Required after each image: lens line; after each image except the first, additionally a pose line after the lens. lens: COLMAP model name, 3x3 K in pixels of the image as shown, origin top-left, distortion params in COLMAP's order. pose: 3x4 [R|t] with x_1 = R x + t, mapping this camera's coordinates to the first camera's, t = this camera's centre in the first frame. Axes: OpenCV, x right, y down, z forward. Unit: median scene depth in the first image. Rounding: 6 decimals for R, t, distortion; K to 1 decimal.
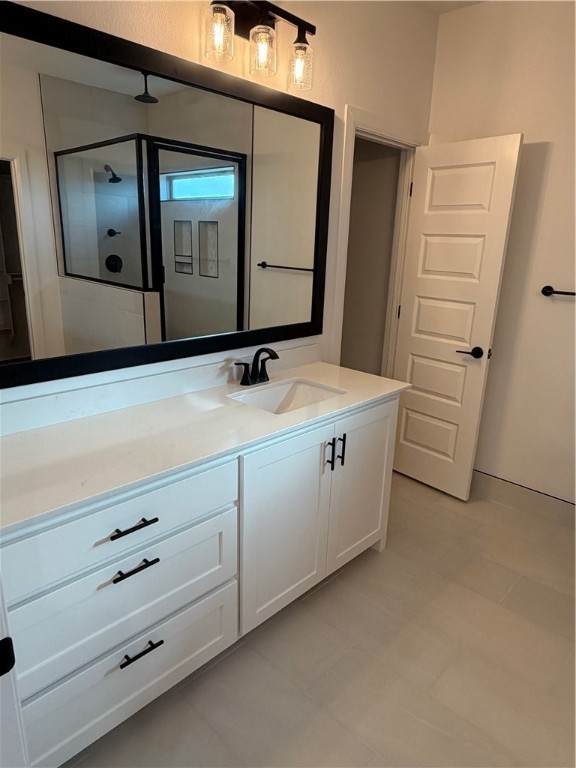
lens RADIAL K [[488.9, 0, 288.0], [0, 488.9, 384.0], [0, 0, 1]] dist [0.001018, -0.000510]
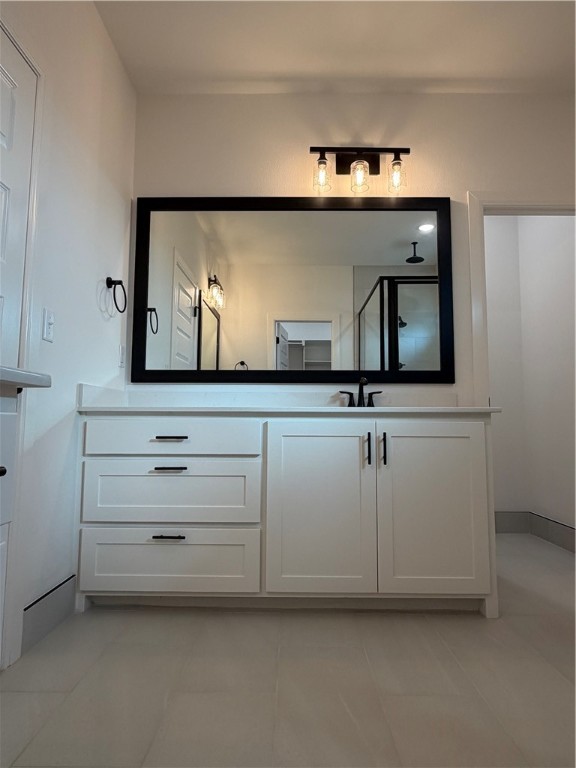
lens RADIAL K [[472.1, 0, 288.0], [0, 472.1, 384.0], [0, 0, 1]] dist [0.000799, -0.000209]
pose [[0.693651, -0.095516, -0.713950, 0.699205], [-0.179825, 0.936822, -0.300046, 0.343211], [0.697504, 0.336513, 0.632651, 0.151604]]
